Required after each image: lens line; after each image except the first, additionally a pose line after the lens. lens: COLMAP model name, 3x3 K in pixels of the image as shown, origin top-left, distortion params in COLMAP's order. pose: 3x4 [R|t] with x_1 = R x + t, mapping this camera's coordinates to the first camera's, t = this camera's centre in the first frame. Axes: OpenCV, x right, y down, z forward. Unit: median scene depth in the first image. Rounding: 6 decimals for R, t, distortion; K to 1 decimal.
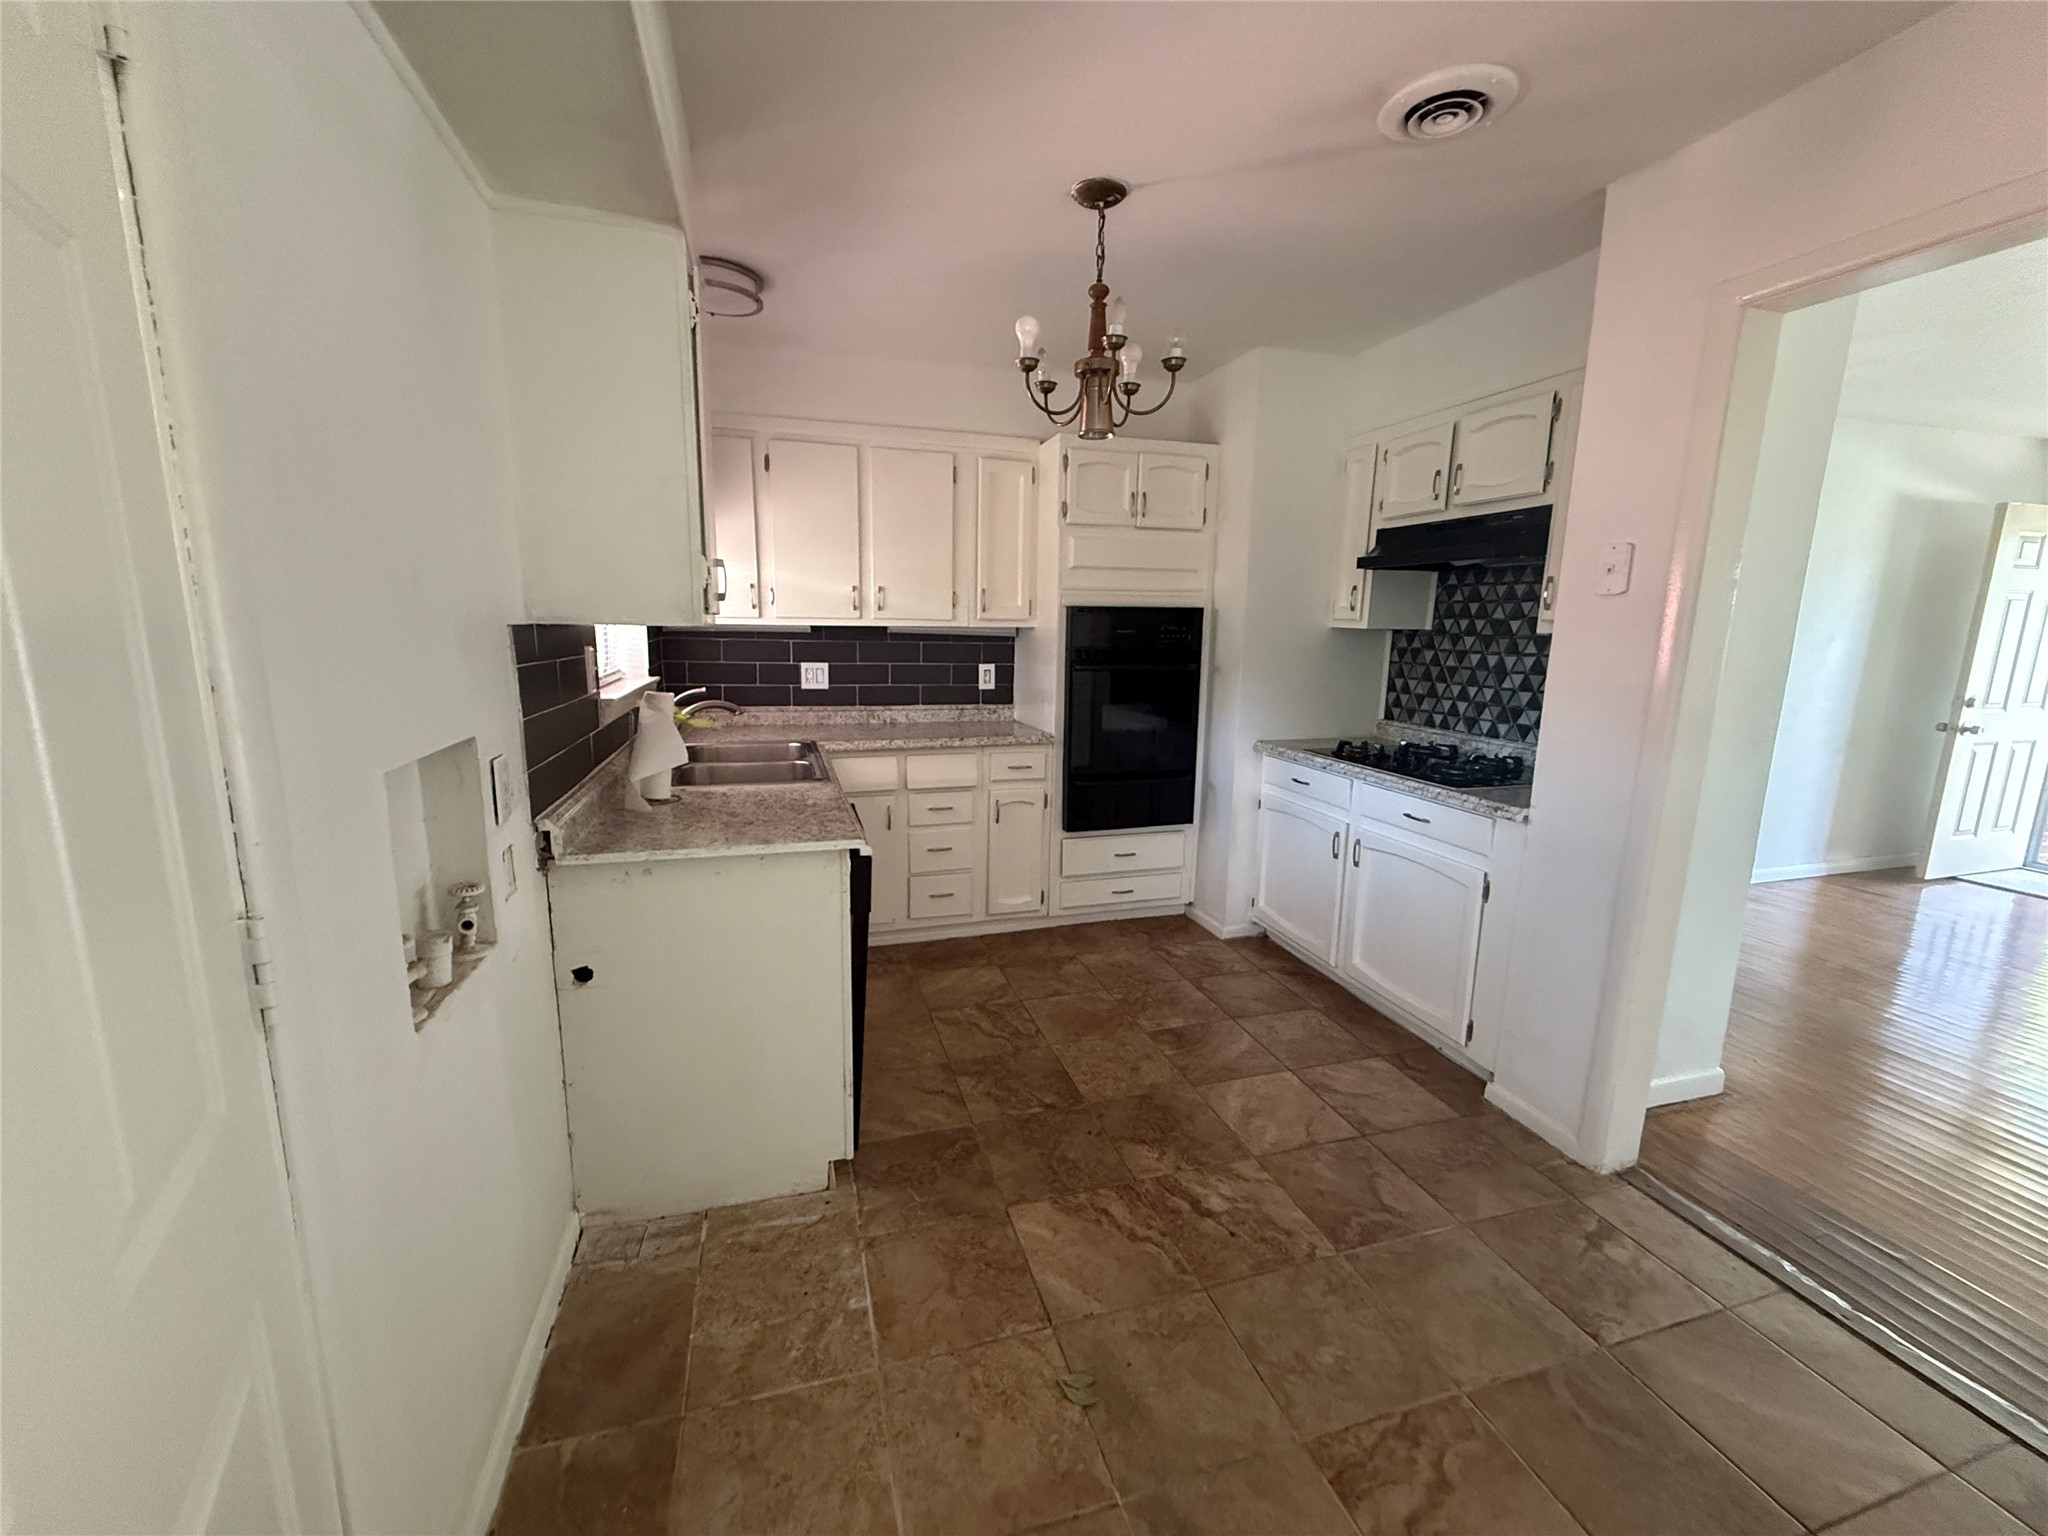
lens RADIAL K [[818.7, 0, 1025.9], [0, 818.7, 767.7], [0, 0, 1]] dist [-0.002245, -0.000190]
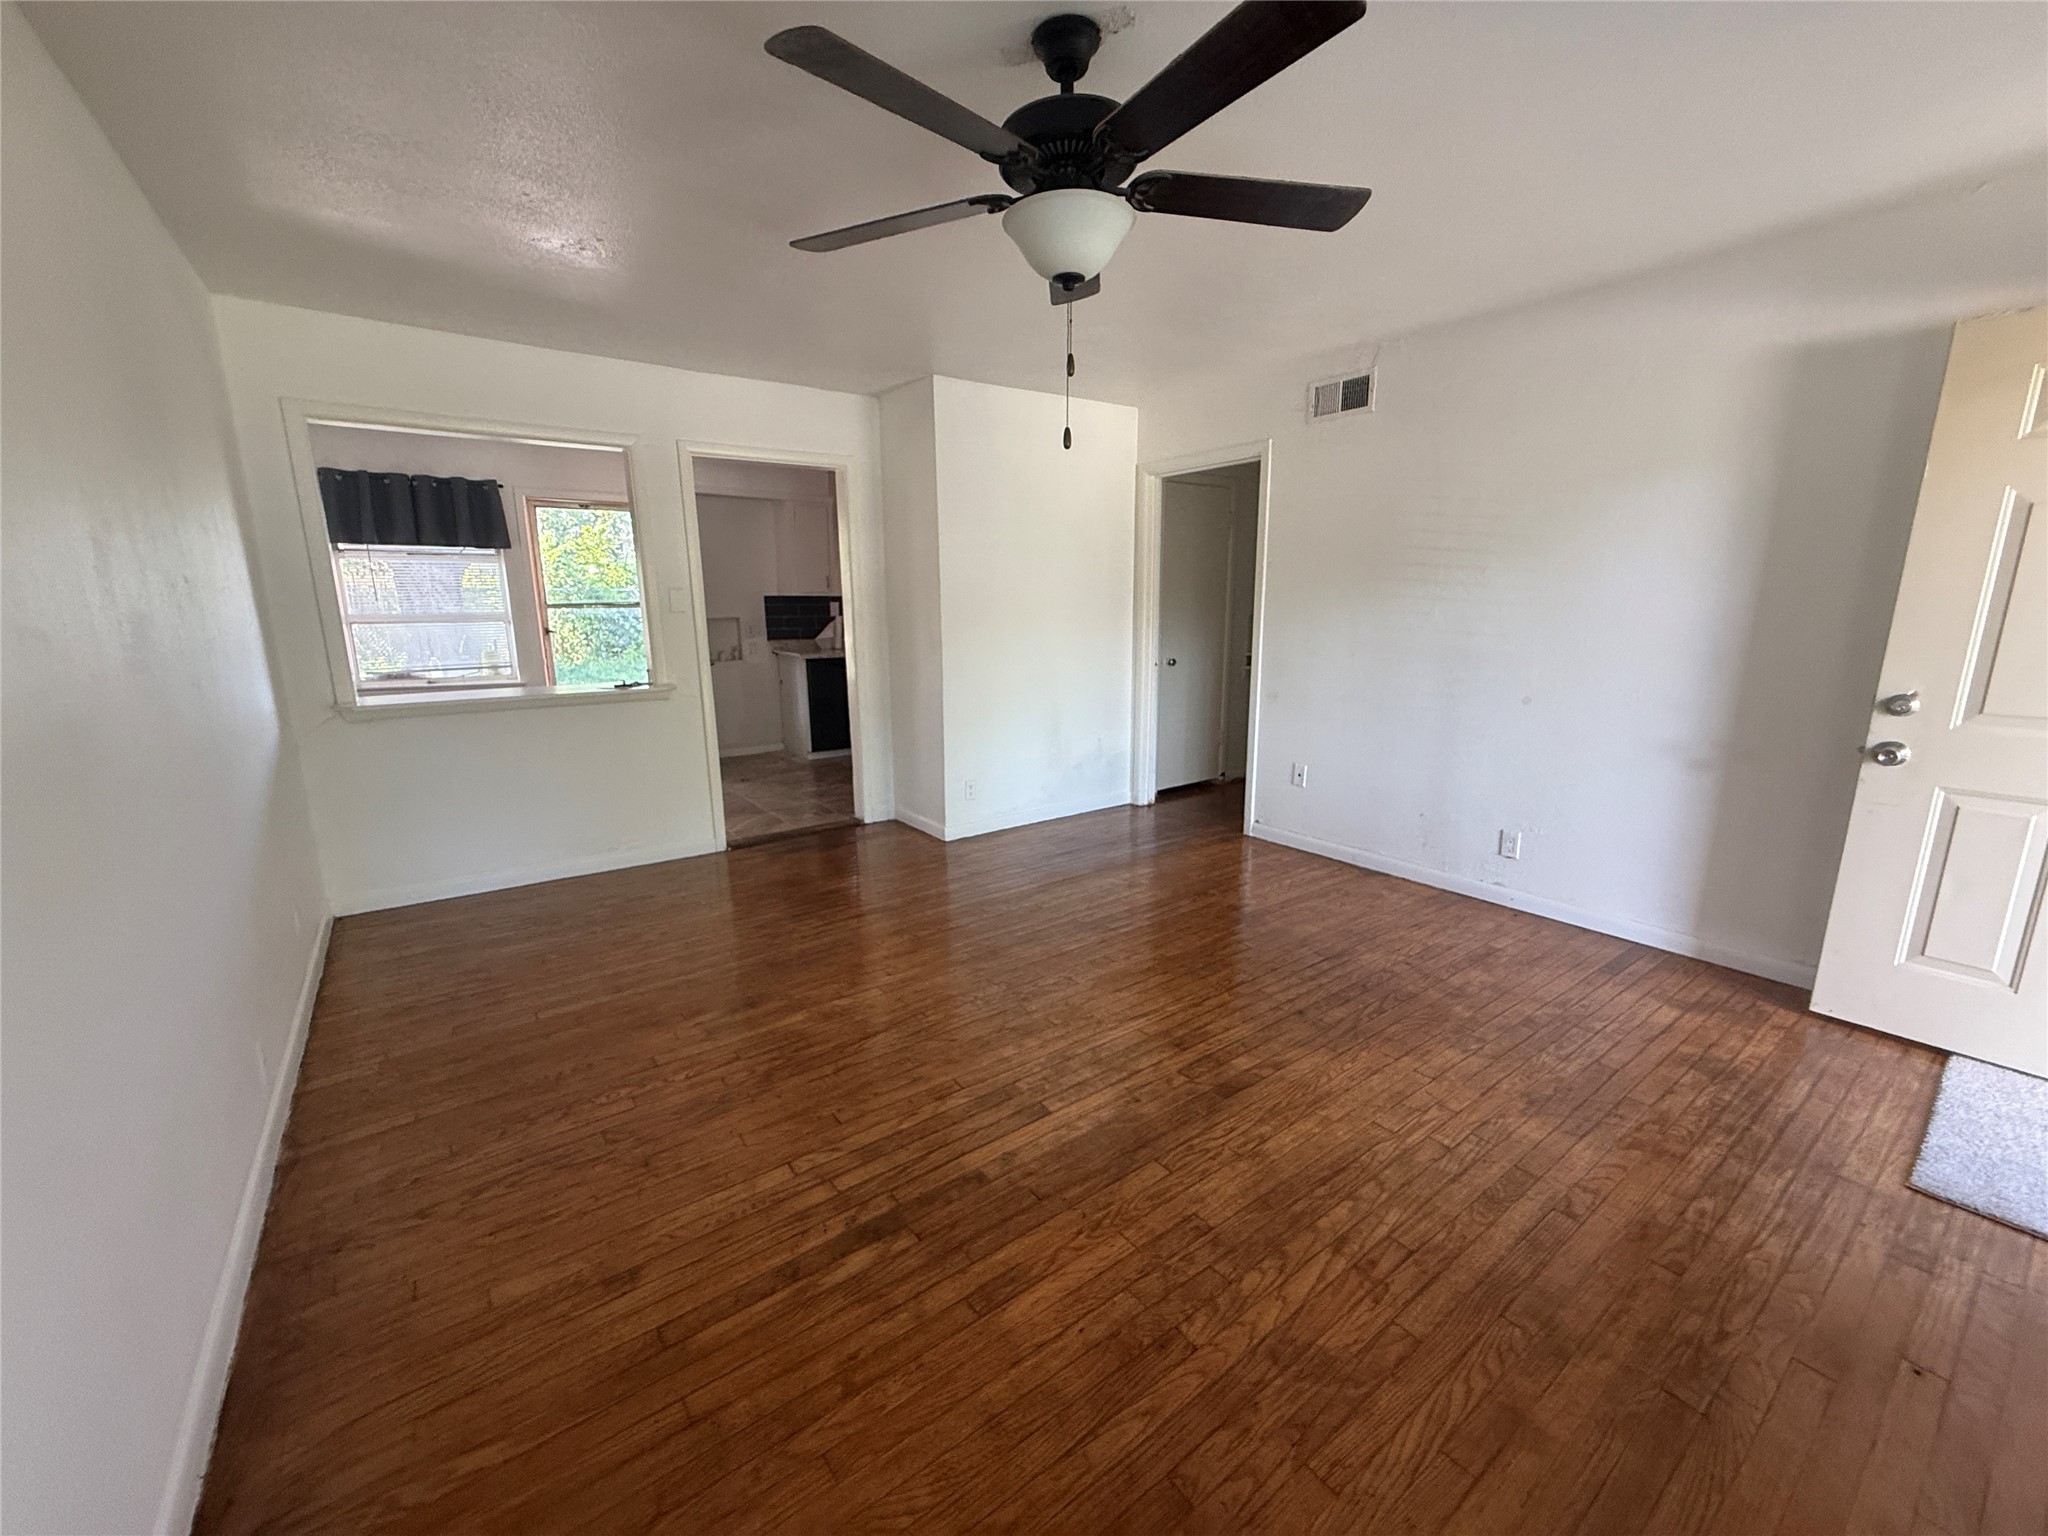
lens RADIAL K [[818.7, 0, 1025.5], [0, 818.7, 773.8], [0, 0, 1]] dist [-0.002245, -0.000190]
pose [[0.333927, 0.176839, -0.925862, 1.473215], [-0.155937, 0.979074, 0.130762, -0.014910], [0.929611, 0.100711, 0.354515, 0.279952]]
